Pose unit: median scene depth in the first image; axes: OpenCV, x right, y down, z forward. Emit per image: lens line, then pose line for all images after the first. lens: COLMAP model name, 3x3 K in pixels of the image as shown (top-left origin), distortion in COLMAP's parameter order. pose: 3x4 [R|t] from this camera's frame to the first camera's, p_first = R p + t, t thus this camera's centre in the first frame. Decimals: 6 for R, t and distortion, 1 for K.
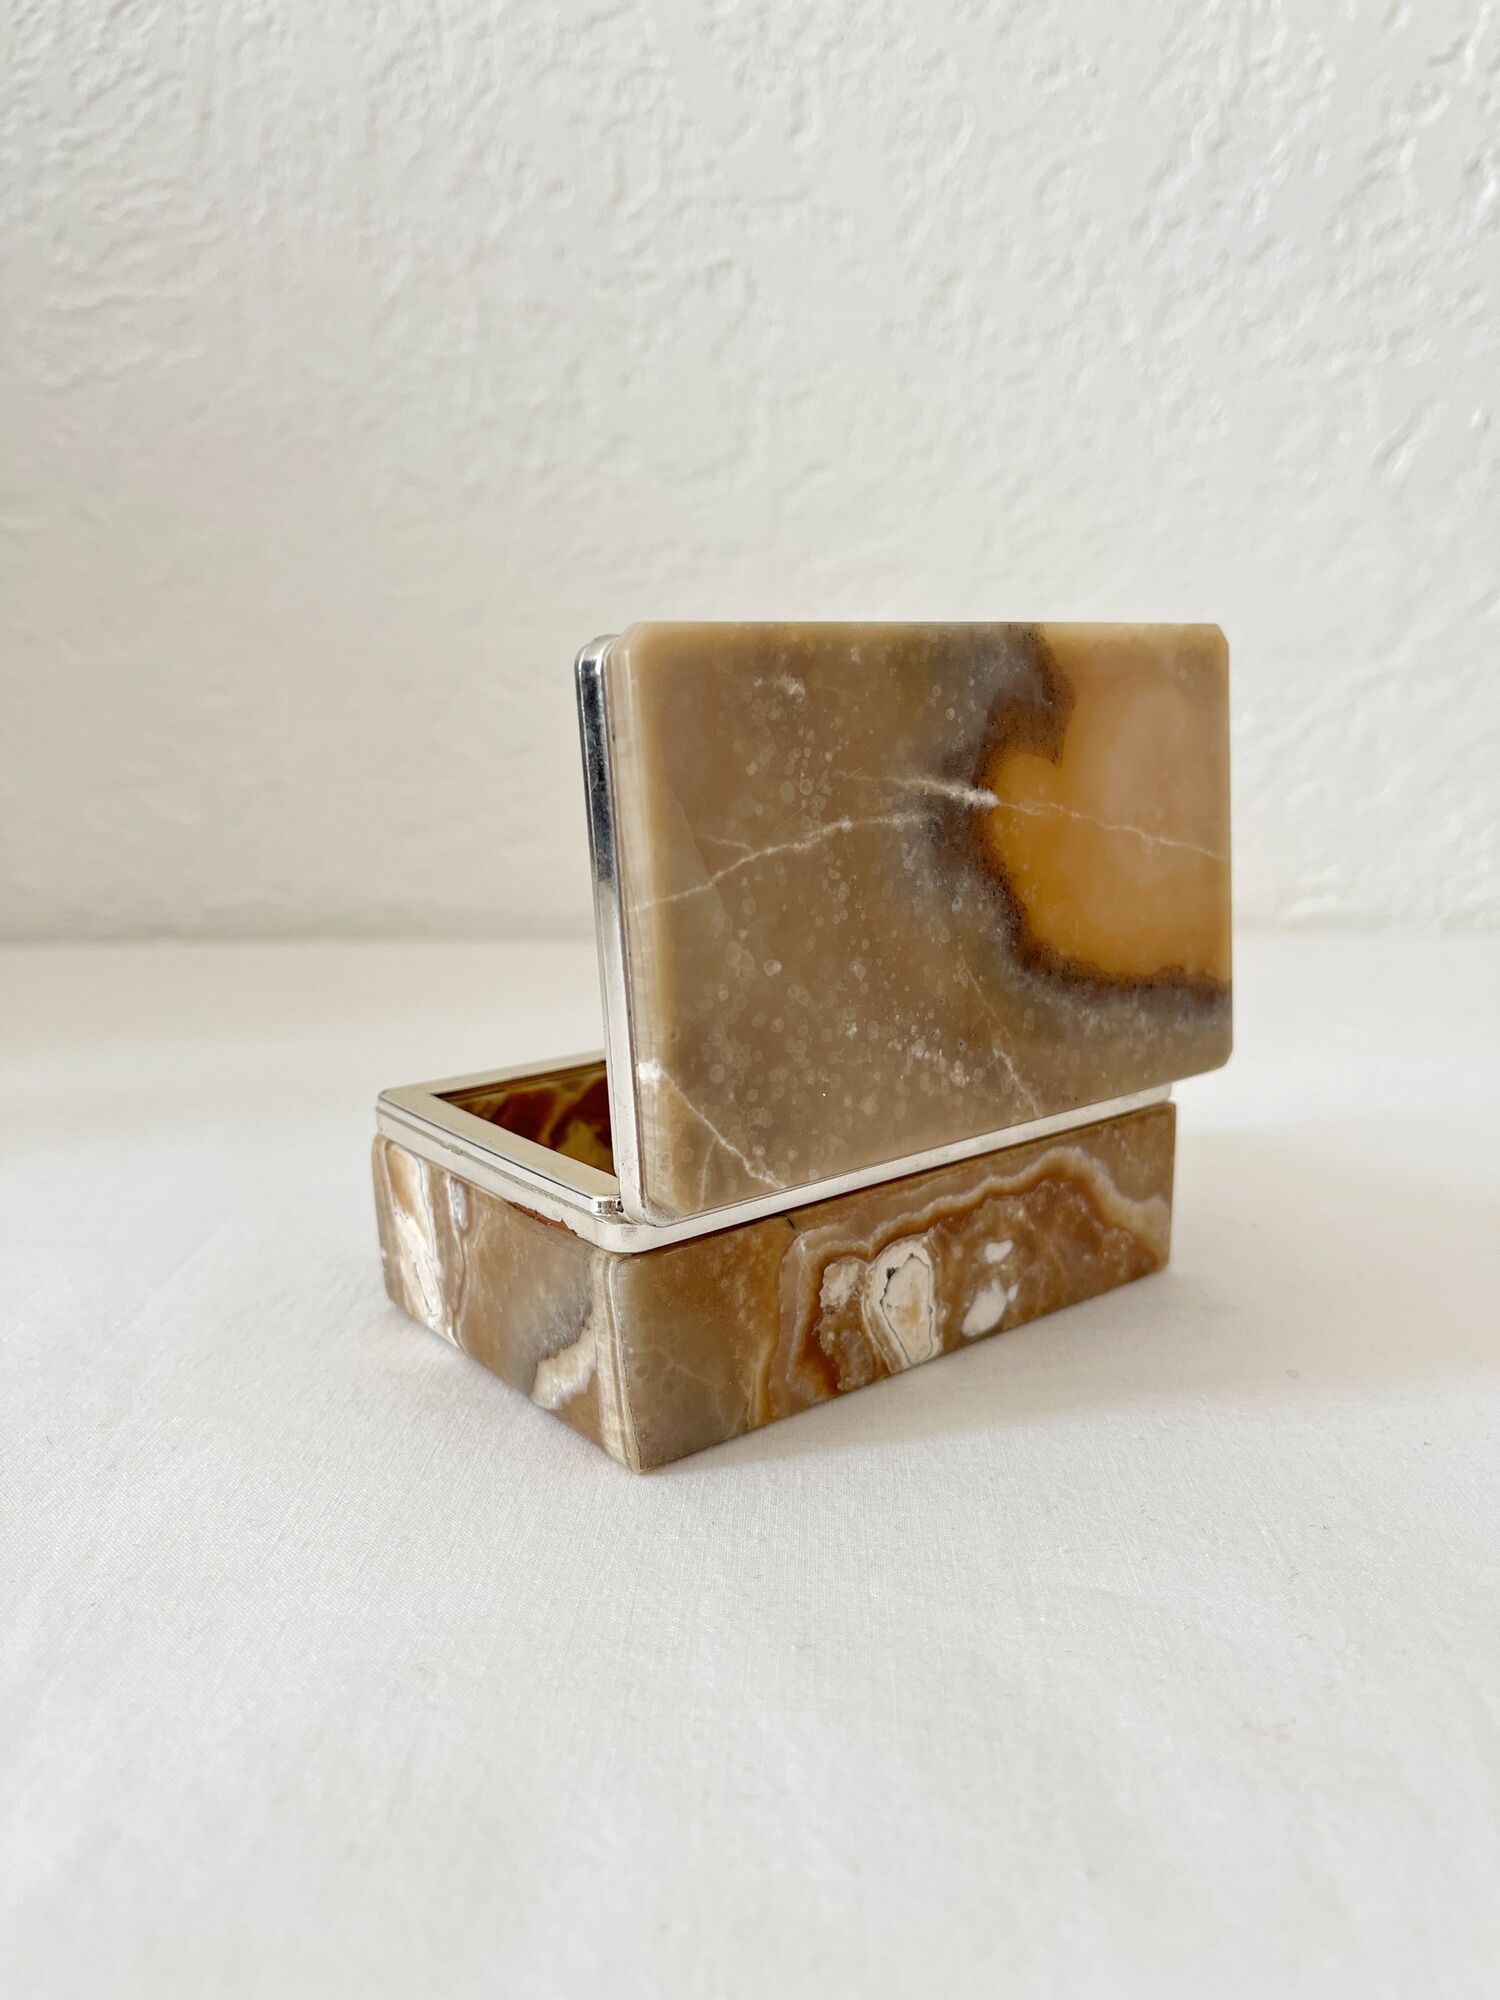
lens RADIAL K [[1606.0, 0, 760.7], [0, 1606.0, 999.5], [0, 0, 1]] dist [0.049631, -0.079845]
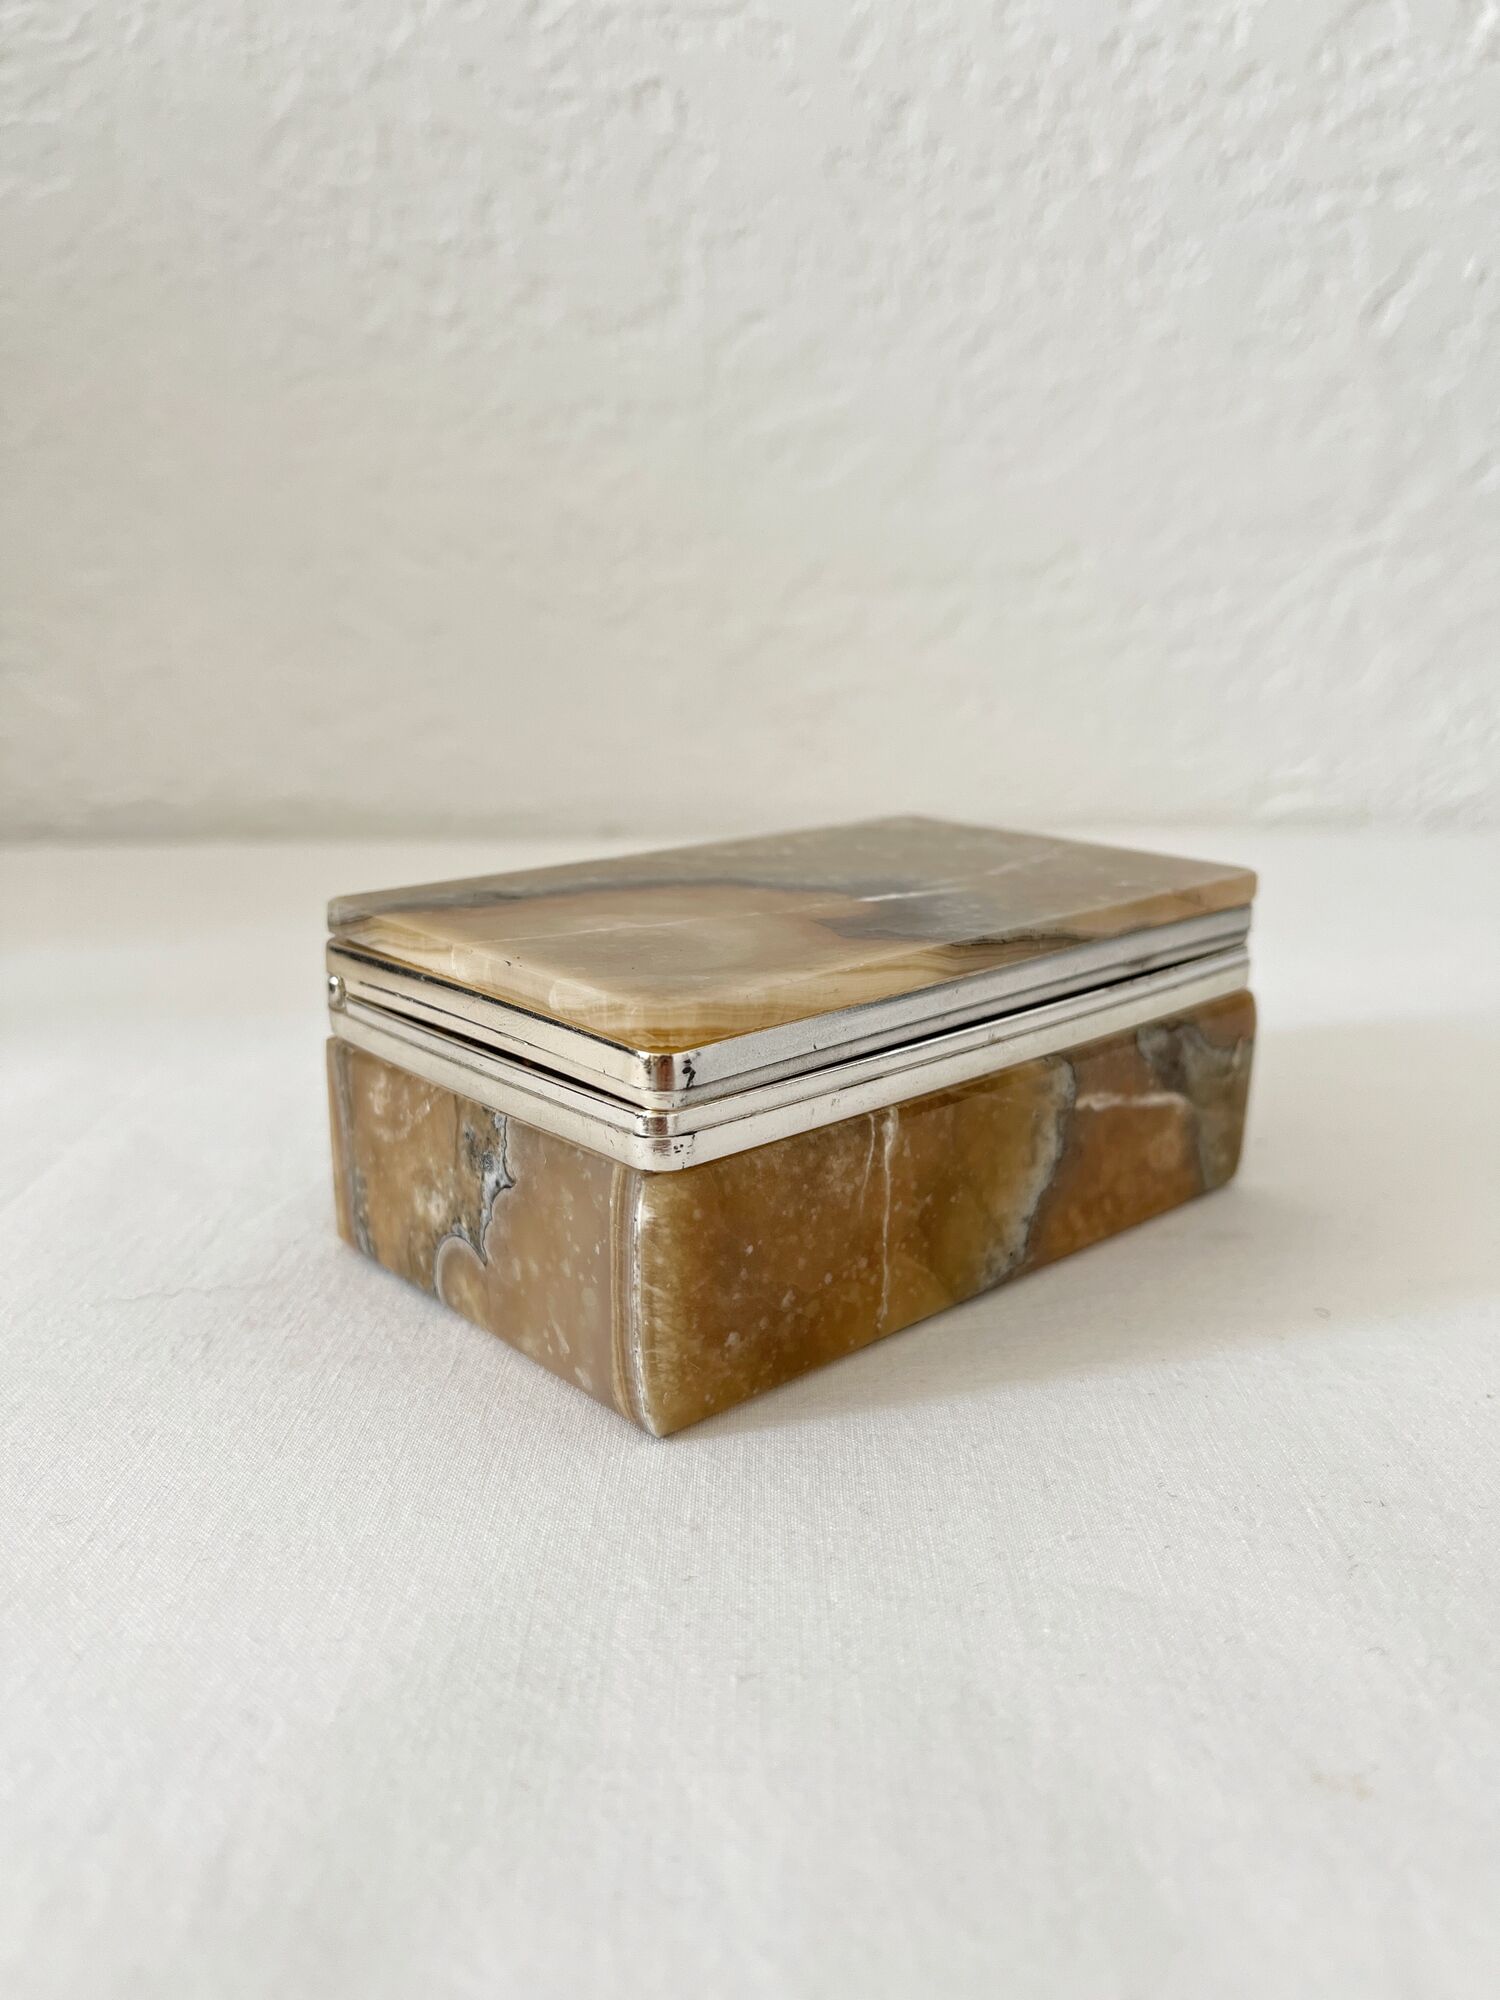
lens RADIAL K [[1615.9, 0, 750.9], [0, 1615.9, 1004.0], [0, 0, 1]] dist [0.048506, -0.114141]
pose [[0.999525, -0.005927, 0.030253, 0.002158], [0.004402, 0.998728, 0.050238, 0.011325], [-0.030512, -0.050081, 0.998279, 0.073407]]
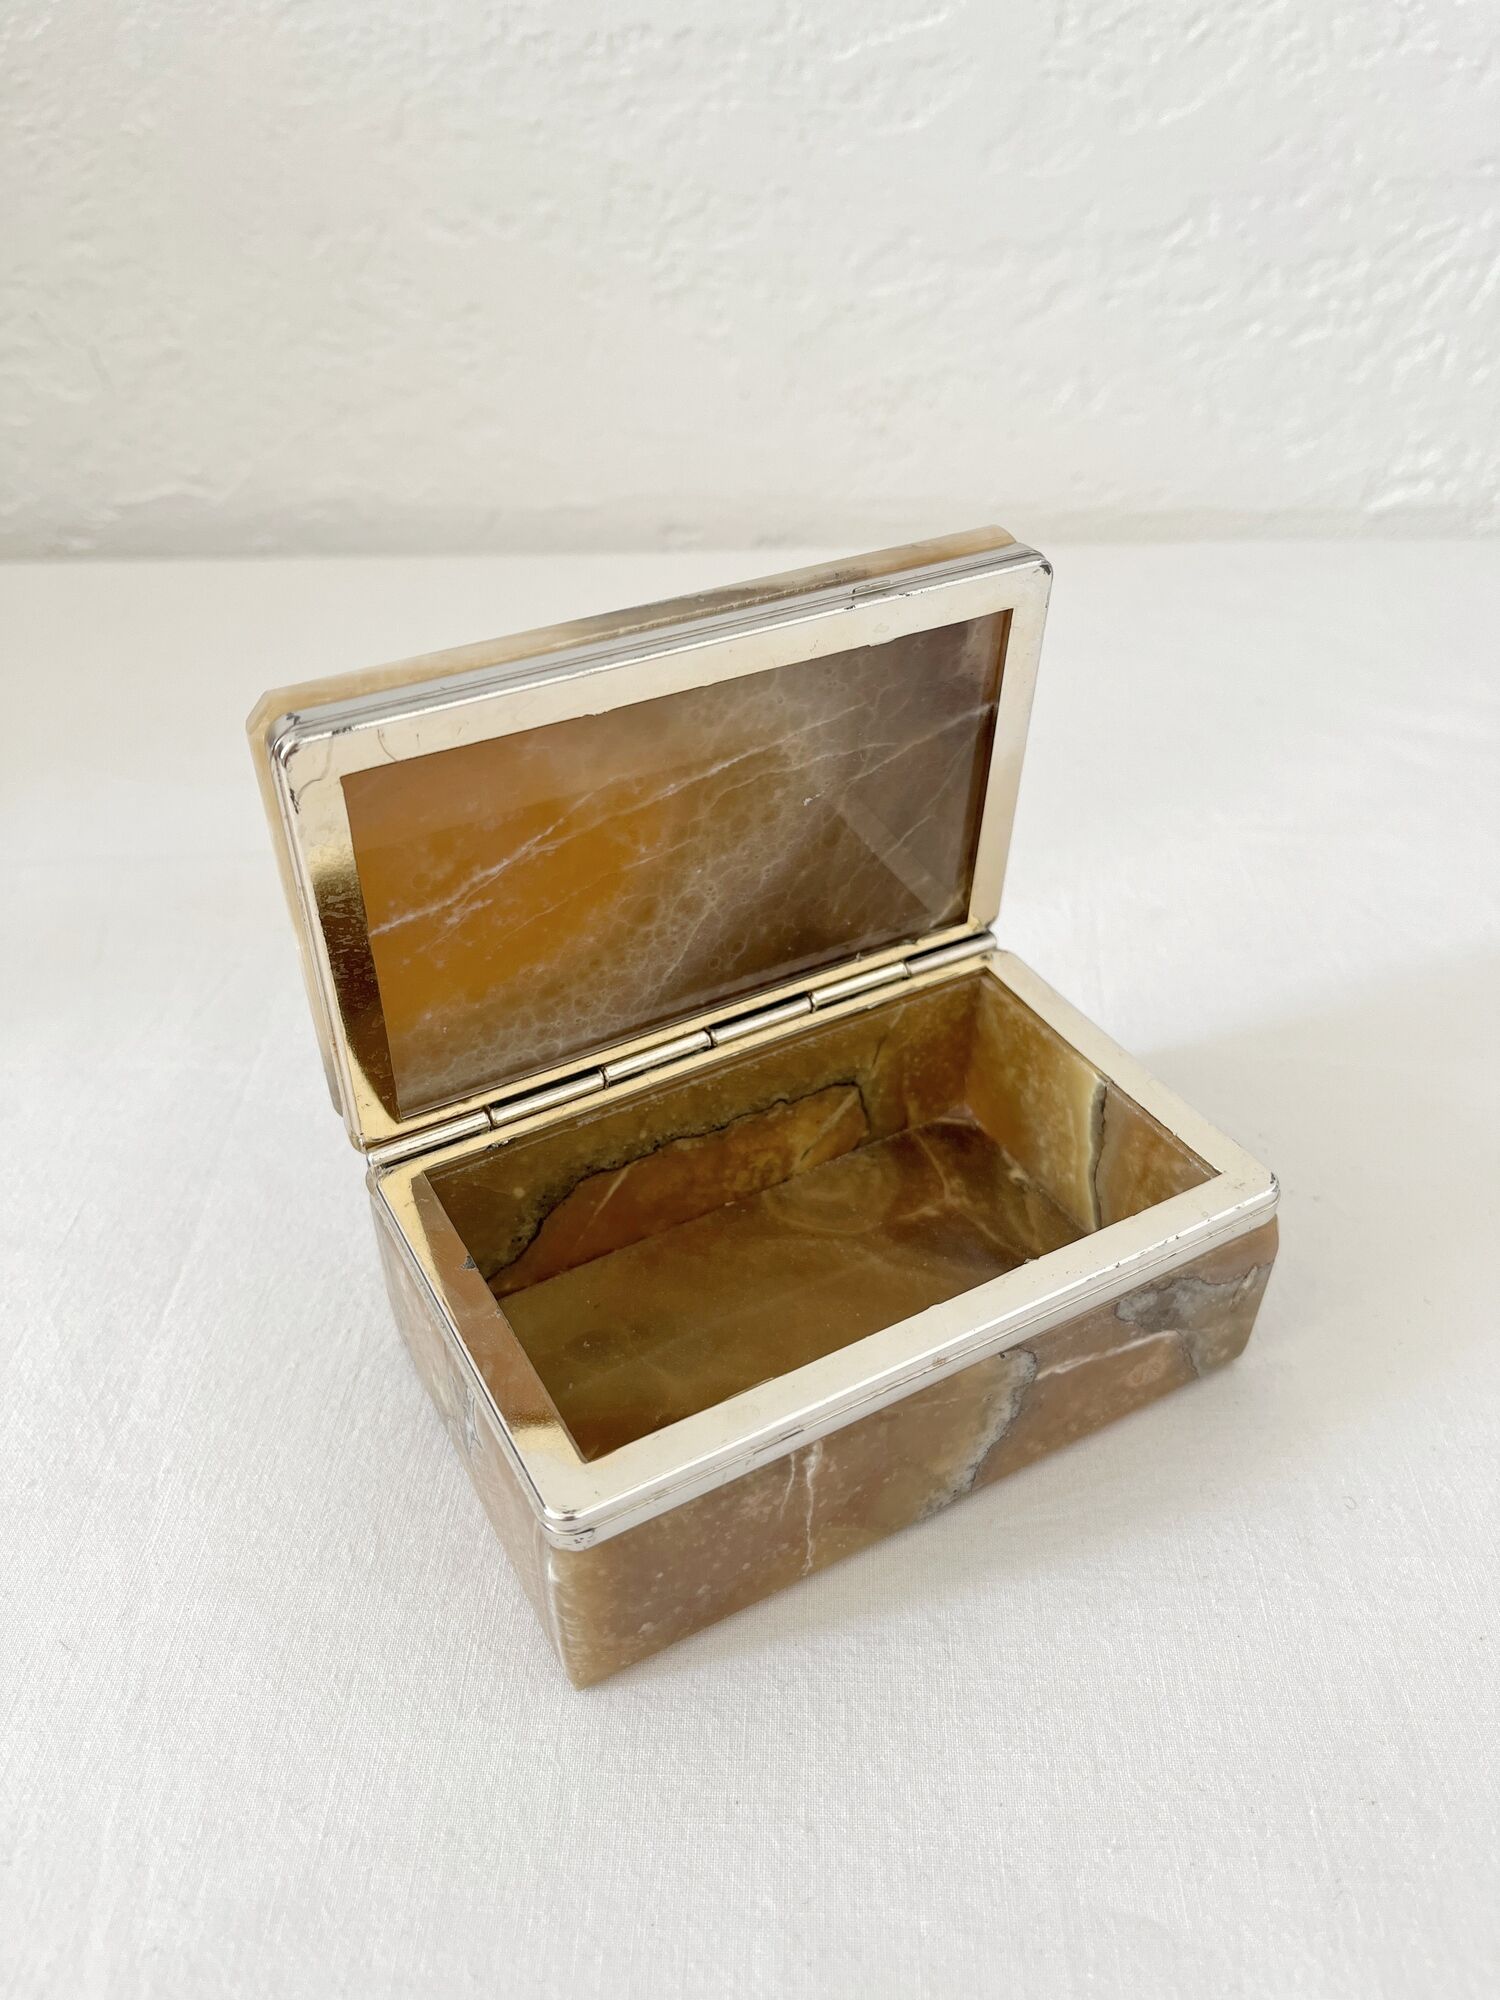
lens RADIAL K [[1568.8, 0, 747.6], [0, 1568.8, 1042.7], [0, 0, 1]] dist [0.131579, -0.242207]
pose [[0.999969, -0.007504, 0.002298, -0.012879], [0.005698, 0.895565, 0.444894, -0.193925], [-0.005397, -0.444867, 0.895580, 0.120979]]
